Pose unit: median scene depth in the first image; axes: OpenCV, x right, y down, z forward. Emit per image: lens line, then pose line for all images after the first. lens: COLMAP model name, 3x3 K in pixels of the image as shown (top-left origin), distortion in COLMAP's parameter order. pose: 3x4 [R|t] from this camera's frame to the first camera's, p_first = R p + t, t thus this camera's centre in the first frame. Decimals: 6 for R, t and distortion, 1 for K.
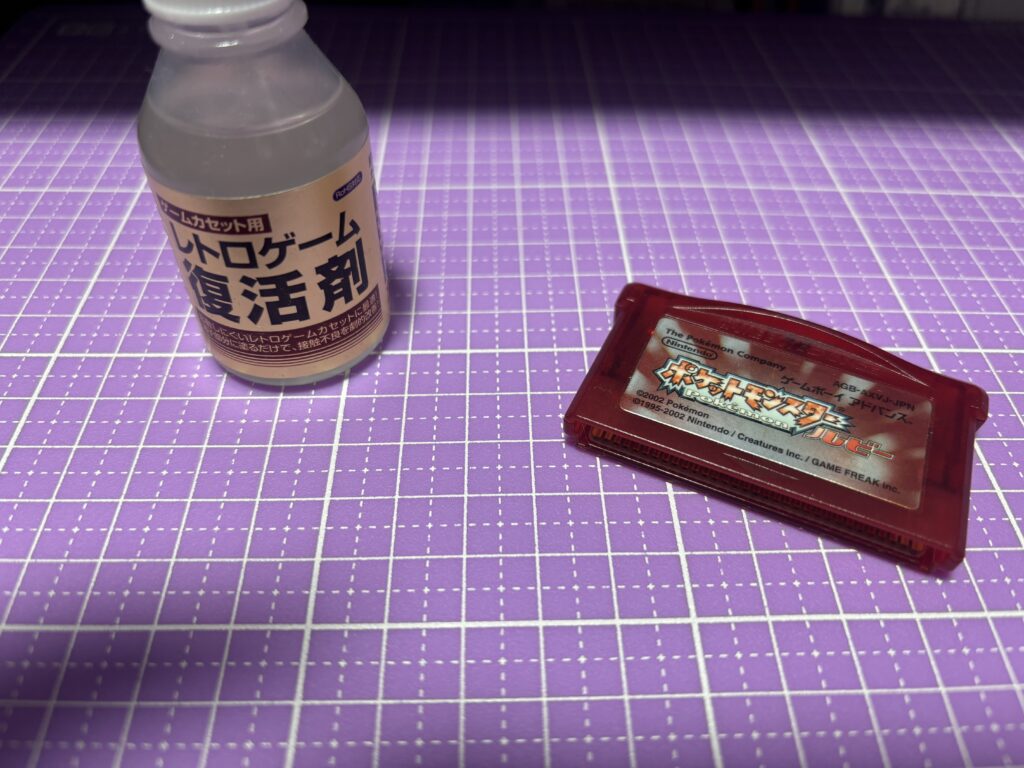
lens RADIAL K [[770.6, 0, 512.0], [0, 770.6, 384.0], [0, 0, 1]] dist [-0.006994, -0.010015]
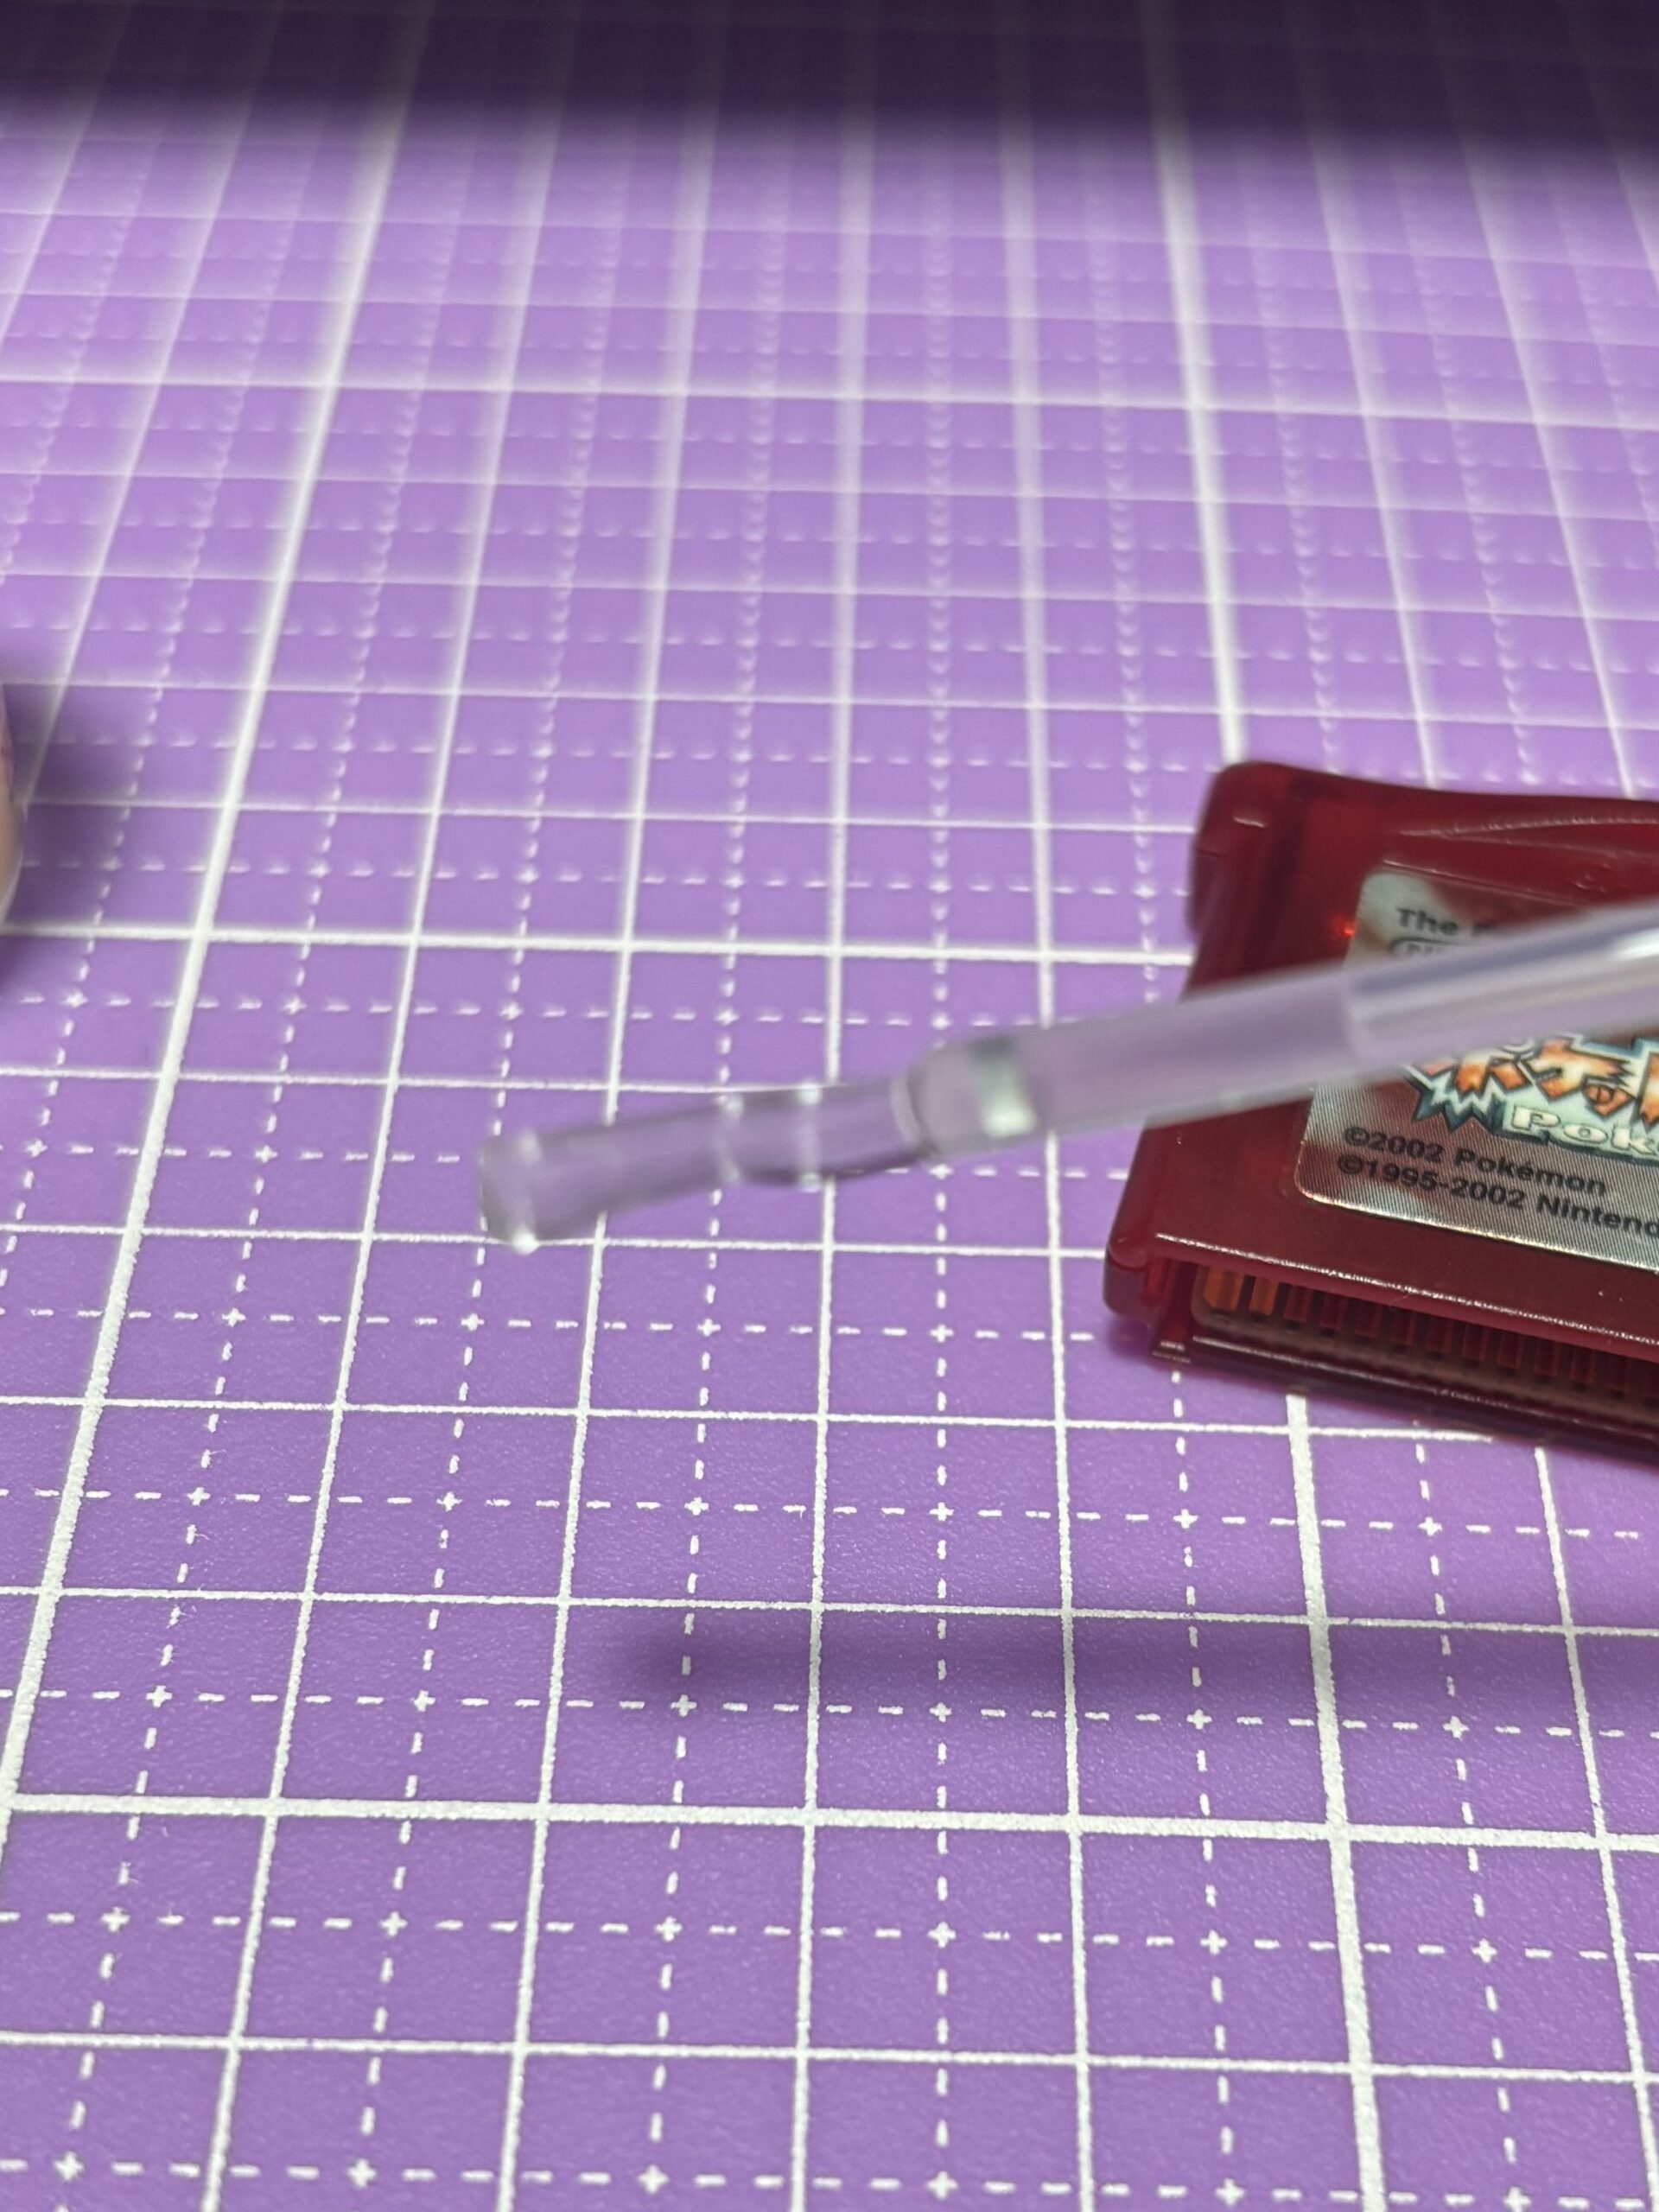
lens RADIAL K [[1664.7, 0, 829.5], [0, 1664.7, 1106.0], [0, 0, 1]] dist [-0.006994, -0.010015]
pose [[0.978149, 0.045428, 0.202880, -0.135932], [-0.047282, 0.998872, 0.004301, 0.018666], [-0.202456, -0.013800, 0.979194, 0.424576]]
